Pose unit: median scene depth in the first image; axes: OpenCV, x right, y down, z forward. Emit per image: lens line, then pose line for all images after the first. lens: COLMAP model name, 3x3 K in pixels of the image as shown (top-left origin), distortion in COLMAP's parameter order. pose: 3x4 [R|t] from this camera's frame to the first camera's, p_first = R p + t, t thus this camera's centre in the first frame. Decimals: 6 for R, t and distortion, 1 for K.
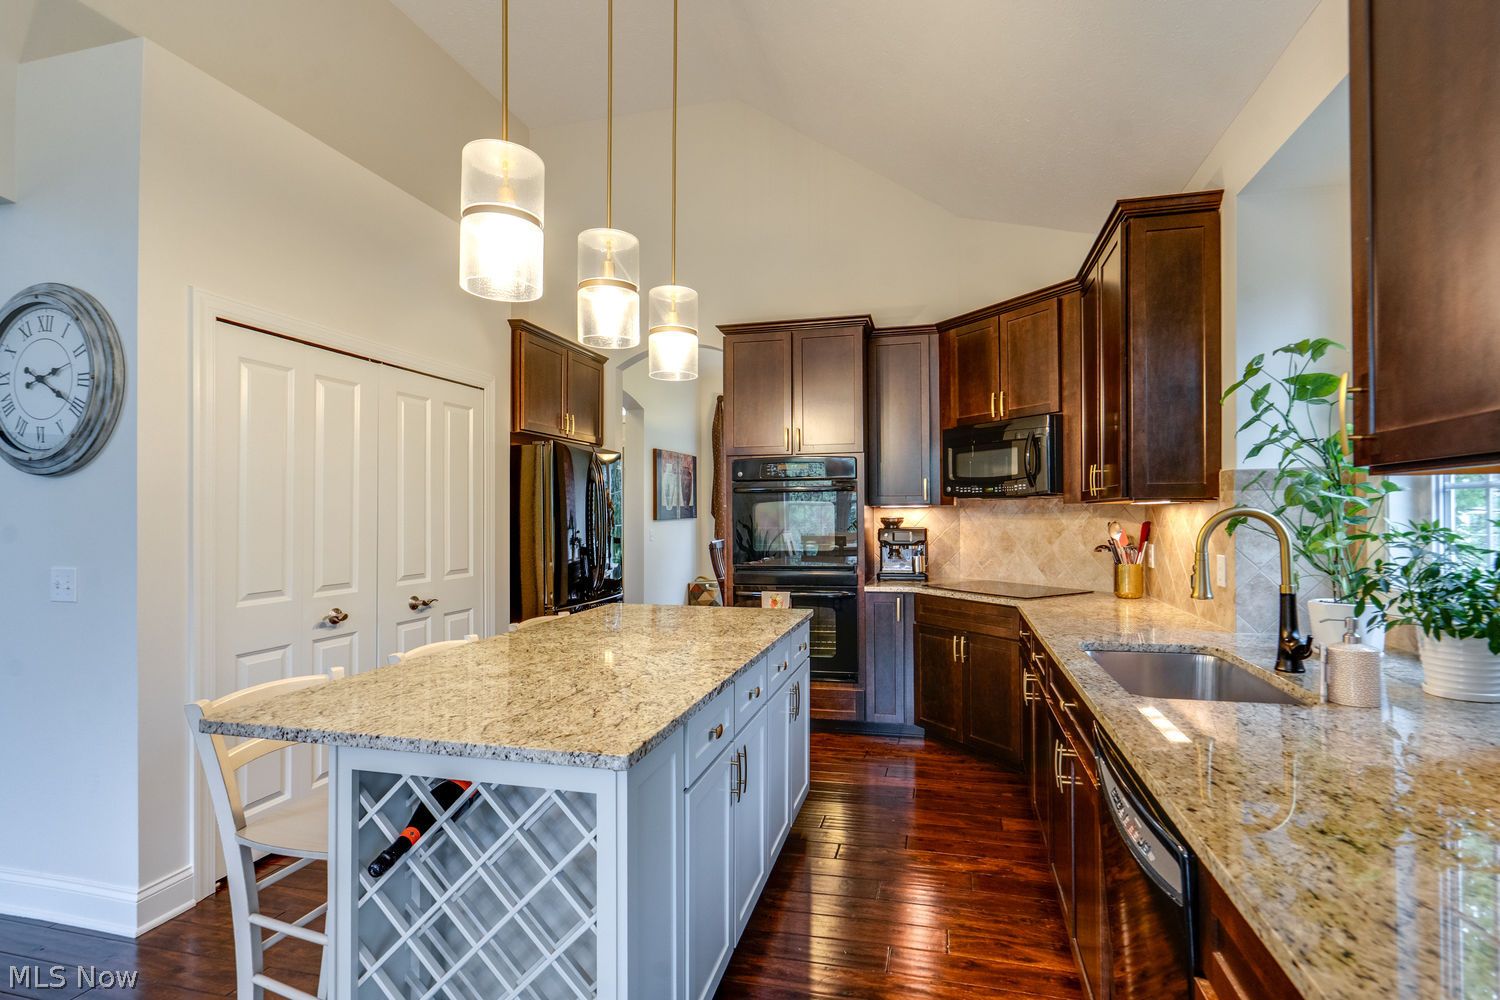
lens RADIAL K [[677.9, 0, 784.2], [0, 677.9, 515.5], [0, 0, 1]] dist [-0.001999, 0.000004]
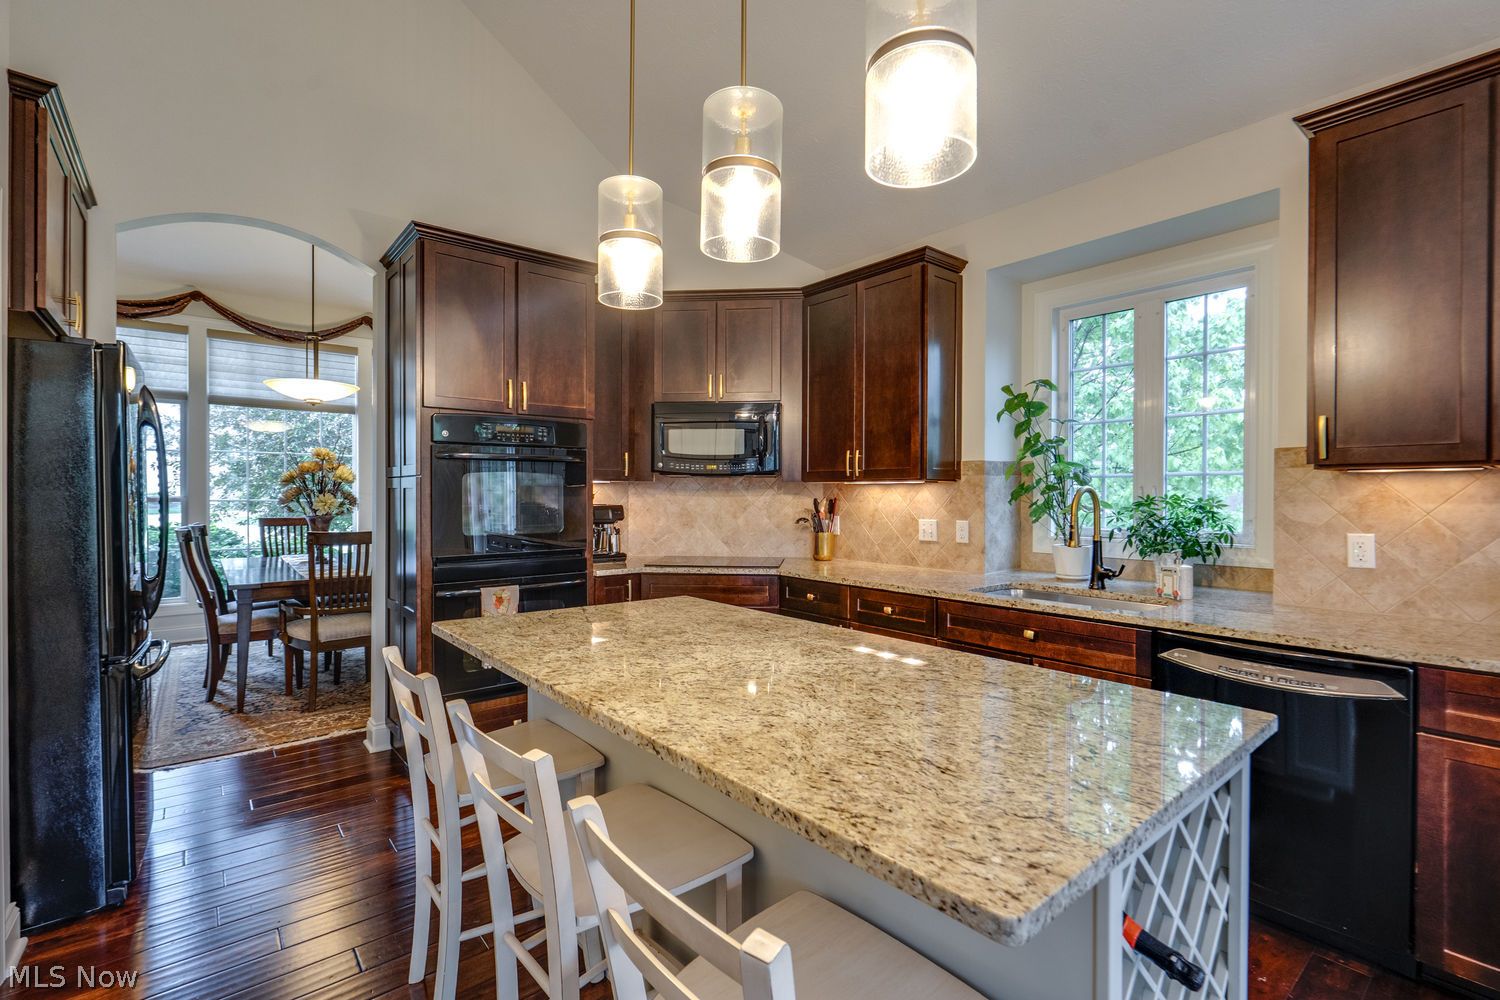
lens RADIAL K [[681.4, 0, 740.4], [0, 681.4, 498.7], [0, 0, 1]] dist [-0.001178, 0.000602]
pose [[0.614062, 0.001164, 0.789257, -0.449225], [-0.005972, 0.999977, 0.003172, 0.005799], [-0.789235, -0.006661, 0.614055, 0.288648]]
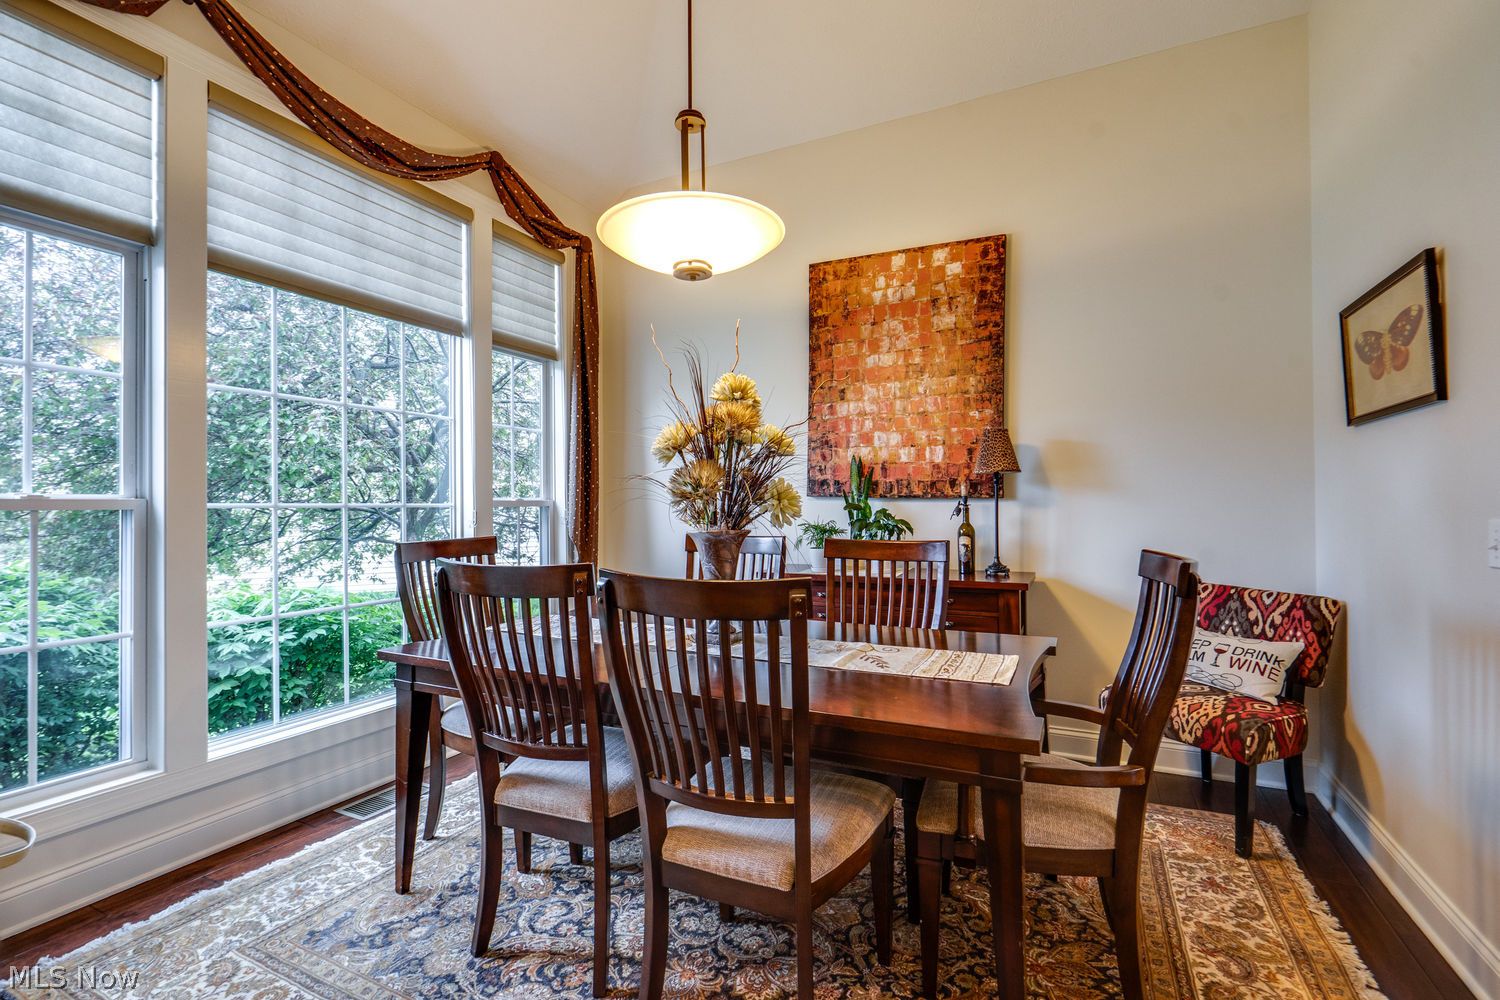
lens RADIAL K [[684.3, 0, 750.0], [0, 684.3, 500.0], [0, 0, 1]] dist [-0.003587, 0.000099]
pose [[0.222819, 0.007882, 0.974828, -0.466381], [0.007293, 0.999926, -0.009752, 0.024551], [-0.974833, 0.009283, 0.222745, 1.472403]]
